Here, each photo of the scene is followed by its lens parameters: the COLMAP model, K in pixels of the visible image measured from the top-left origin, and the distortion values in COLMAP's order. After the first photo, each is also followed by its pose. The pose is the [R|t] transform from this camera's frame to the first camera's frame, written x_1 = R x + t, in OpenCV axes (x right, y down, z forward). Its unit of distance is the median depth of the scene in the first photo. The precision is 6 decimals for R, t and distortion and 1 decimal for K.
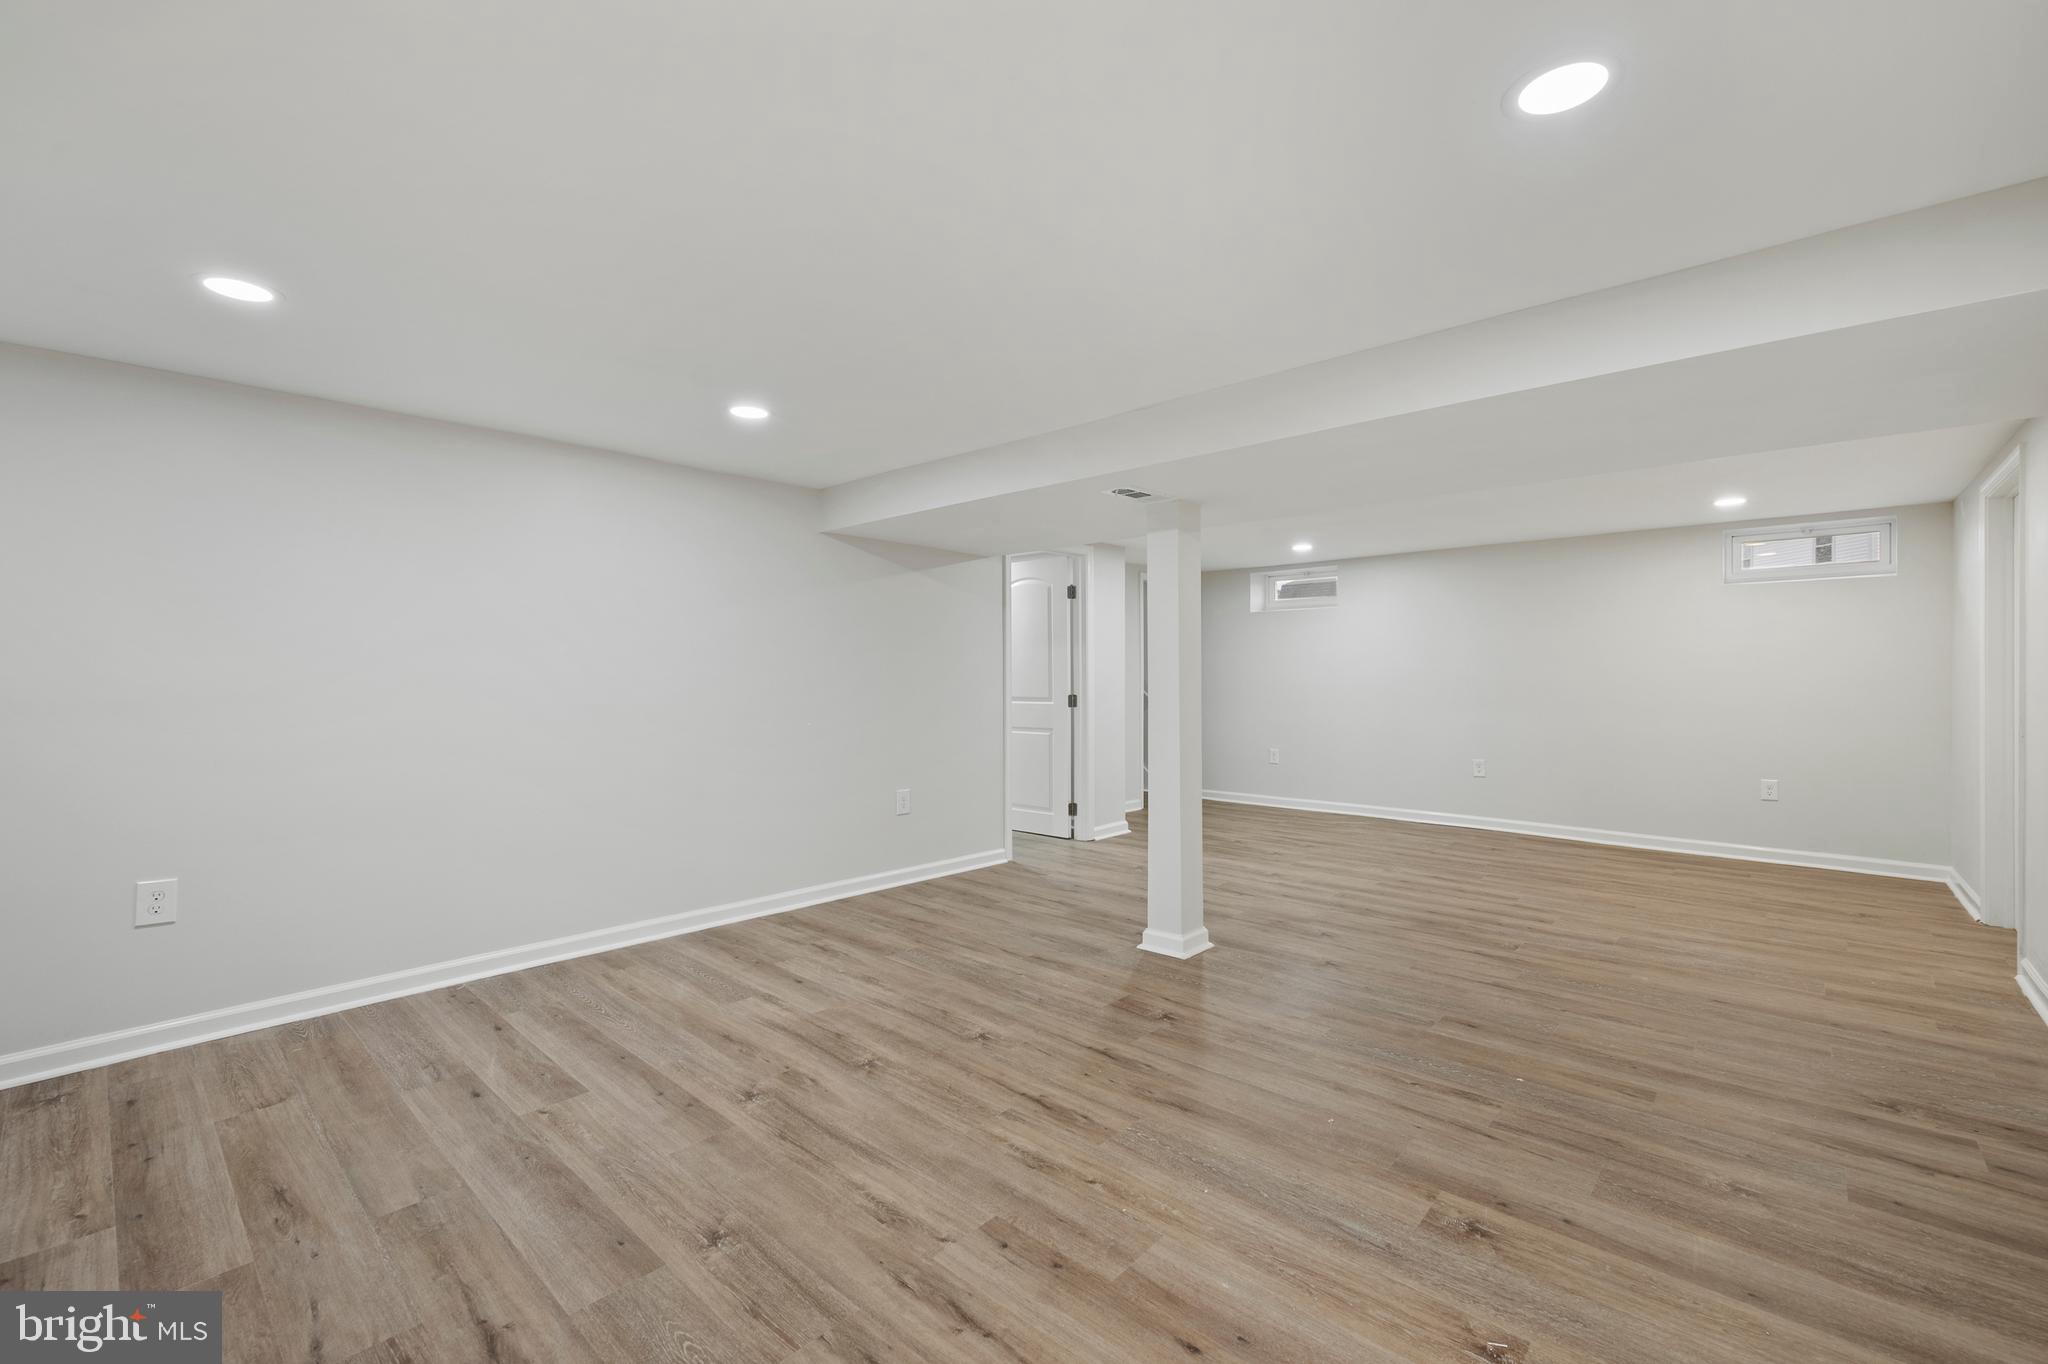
lens RADIAL K [[857.7, 0, 1018.8], [0, 857.7, 681.3], [0, 0, 1]] dist [0.000004, 0.000108]
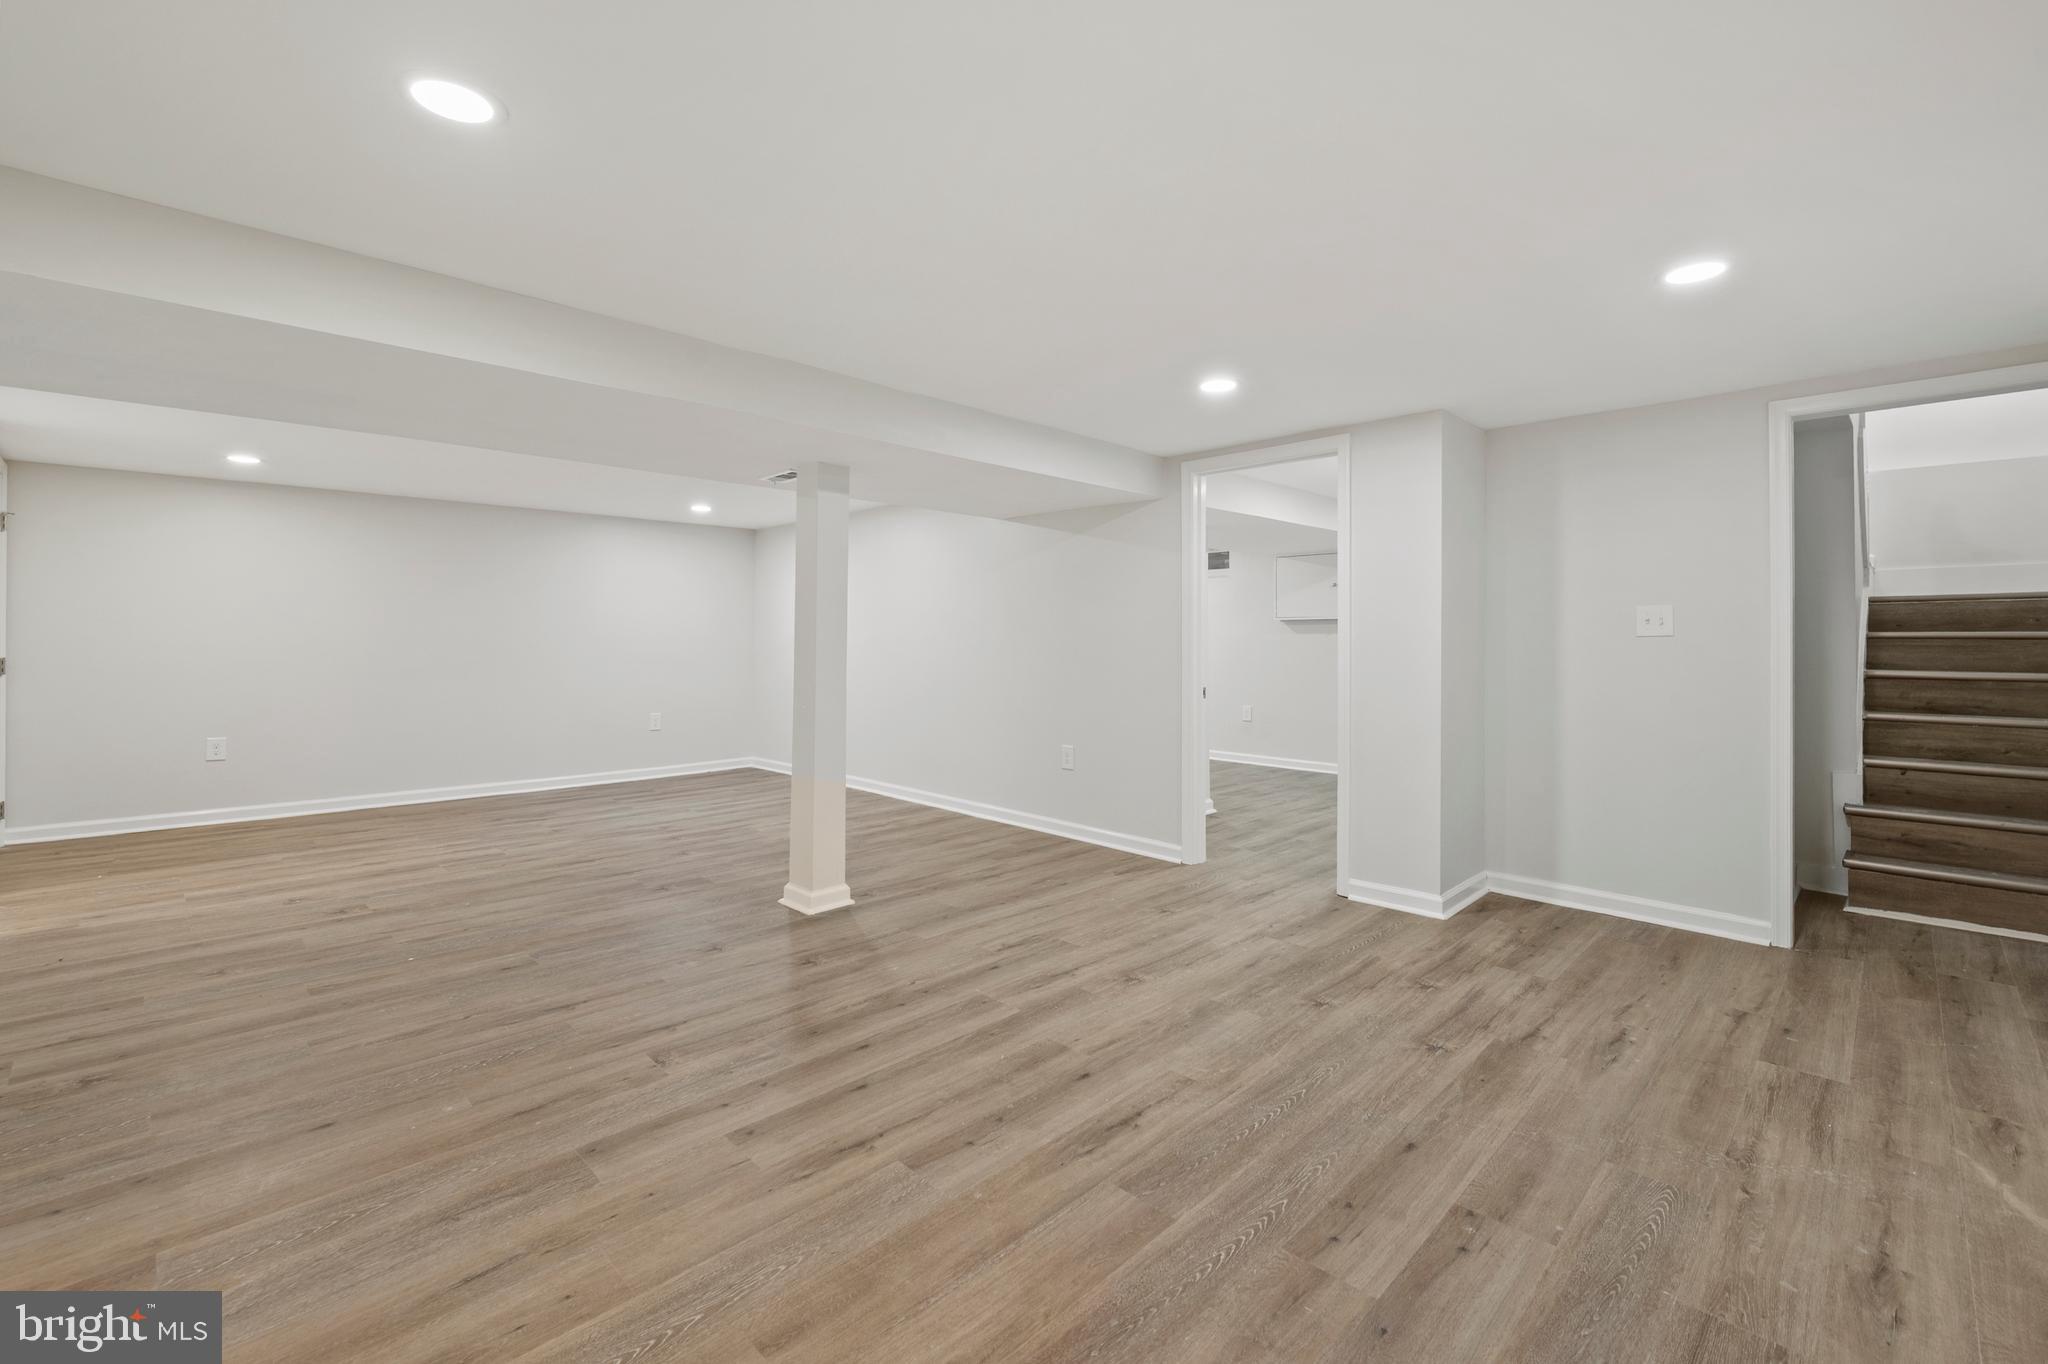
lens RADIAL K [[866.6, 0, 1002.1], [0, 866.6, 639.4], [0, 0, 1]] dist [0.001480, -0.000098]
pose [[-0.049415, -0.001204, -0.998778, 1.598141], [-0.008520, 0.999963, -0.000784, -0.000239], [0.998742, 0.008471, -0.049424, 1.702701]]
